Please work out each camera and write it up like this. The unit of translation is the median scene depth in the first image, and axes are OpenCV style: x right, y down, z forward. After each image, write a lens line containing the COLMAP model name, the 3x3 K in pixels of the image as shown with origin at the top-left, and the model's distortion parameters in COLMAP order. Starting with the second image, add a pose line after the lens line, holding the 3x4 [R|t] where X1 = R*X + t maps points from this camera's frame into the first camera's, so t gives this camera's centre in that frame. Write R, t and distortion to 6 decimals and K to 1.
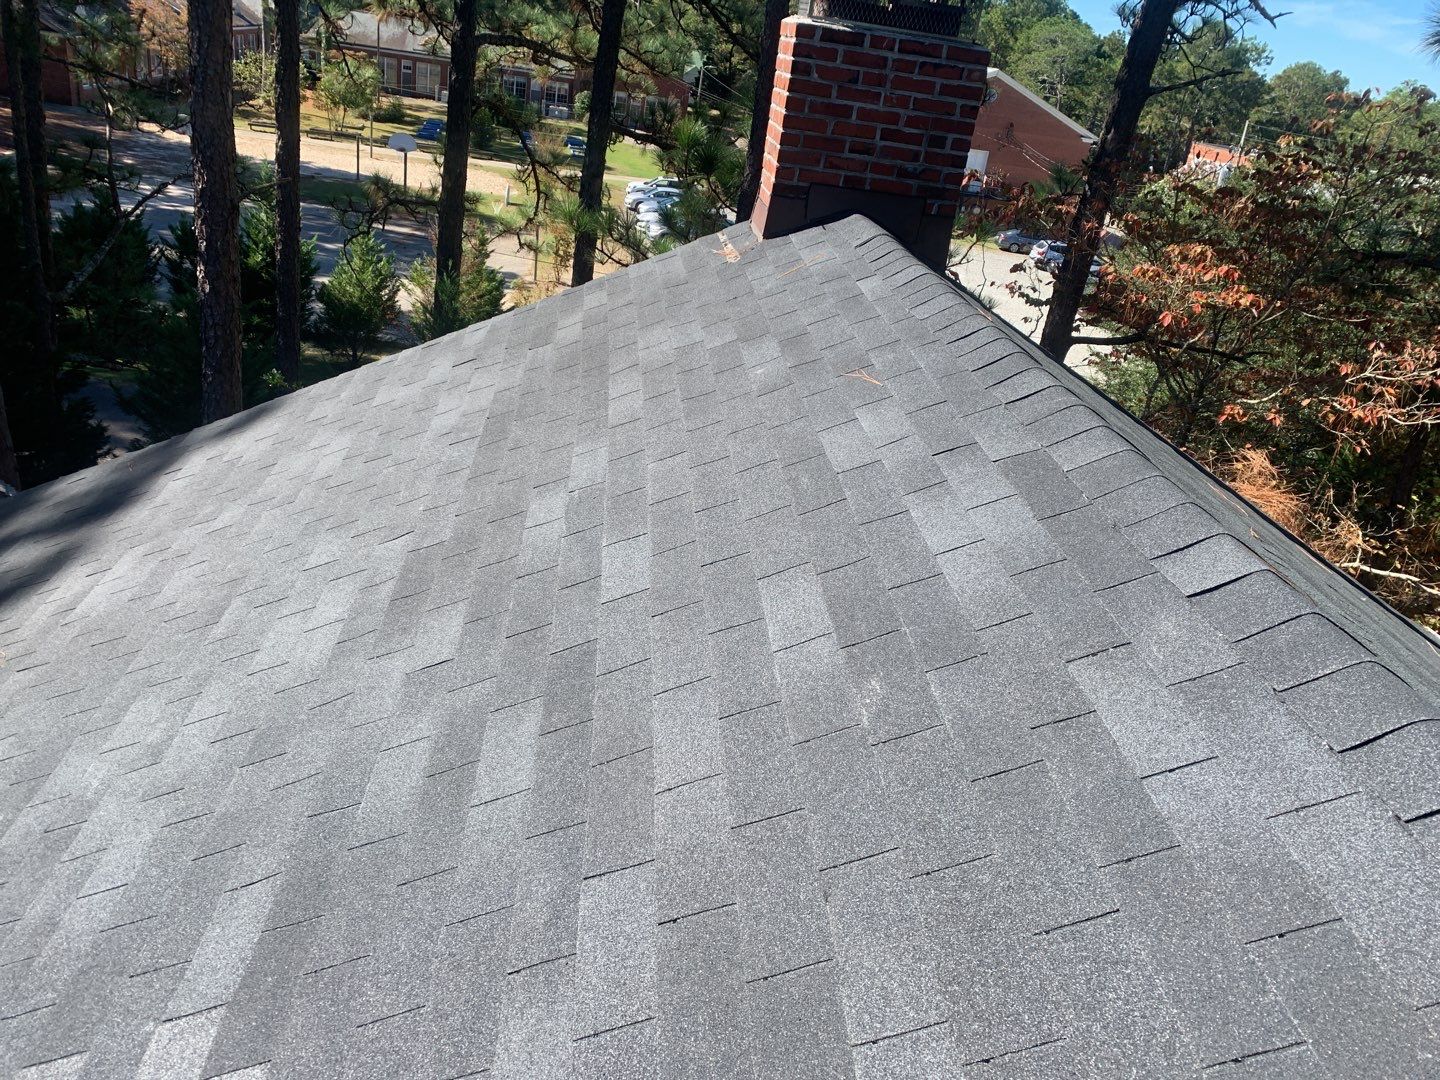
lens RADIAL K [[1115.8, 0, 720.0], [0, 1115.8, 540.0], [0, 0, 1]] dist [0.070777, -0.091875]
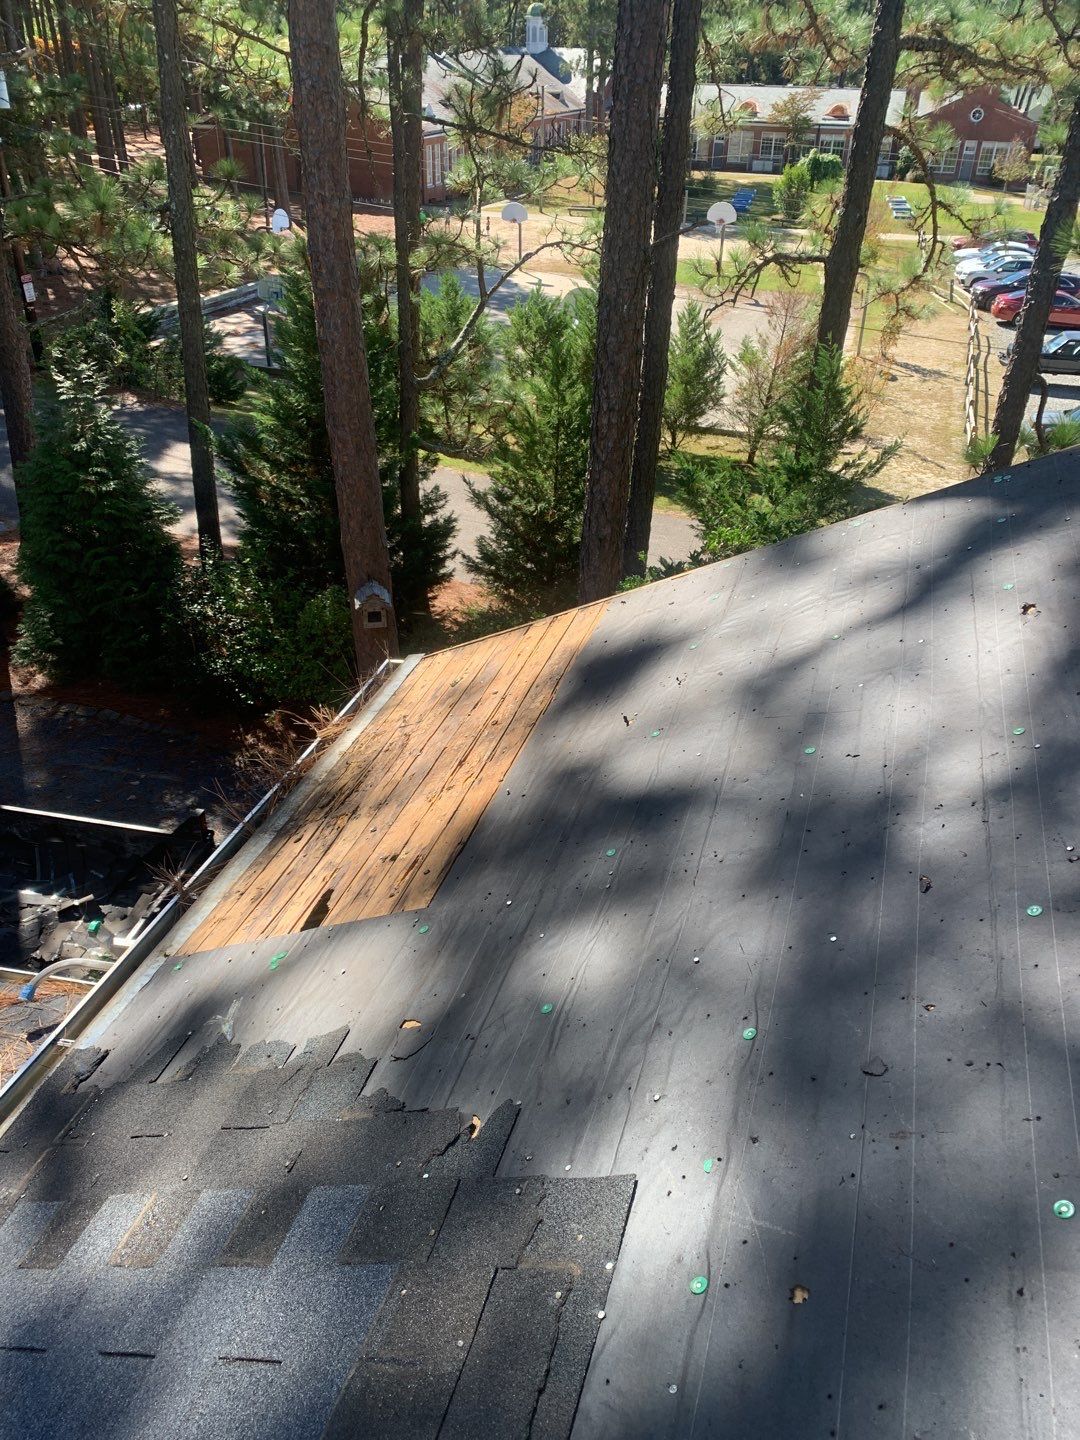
lens RADIAL K [[1112.5, 0, 540.0], [0, 1112.5, 720.0], [0, 0, 1]] dist [0.016800, 0.000575]
pose [[0.923484, 0.100444, -0.370254, -0.174410], [-0.069201, 0.992899, 0.096757, -0.041803], [0.377344, -0.063732, 0.923878, 0.218834]]
